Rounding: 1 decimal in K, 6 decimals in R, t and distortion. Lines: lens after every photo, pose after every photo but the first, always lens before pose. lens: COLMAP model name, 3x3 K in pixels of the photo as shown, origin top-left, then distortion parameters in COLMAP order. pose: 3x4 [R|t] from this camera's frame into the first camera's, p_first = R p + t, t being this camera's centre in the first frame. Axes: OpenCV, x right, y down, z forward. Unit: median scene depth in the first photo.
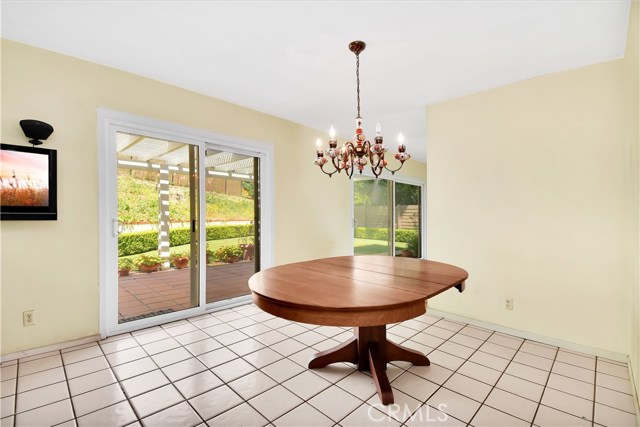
lens RADIAL K [[290.8, 0, 333.3], [0, 290.8, 214.6], [0, 0, 1]] dist [0.031494, -0.024125]
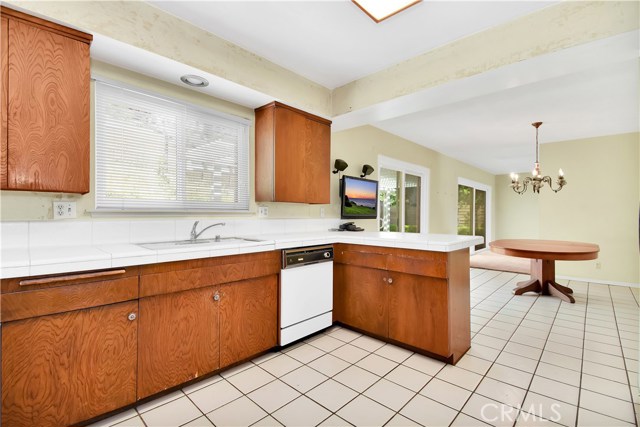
lens RADIAL K [[290.8, 0, 333.3], [0, 290.8, 214.6], [0, 0, 1]] dist [0.031494, -0.024125]
pose [[0.999286, 0.000976, 0.037769, -0.492625], [-0.001323, 0.999957, 0.009163, -0.006159], [-0.037758, -0.009206, 0.999244, -0.319684]]
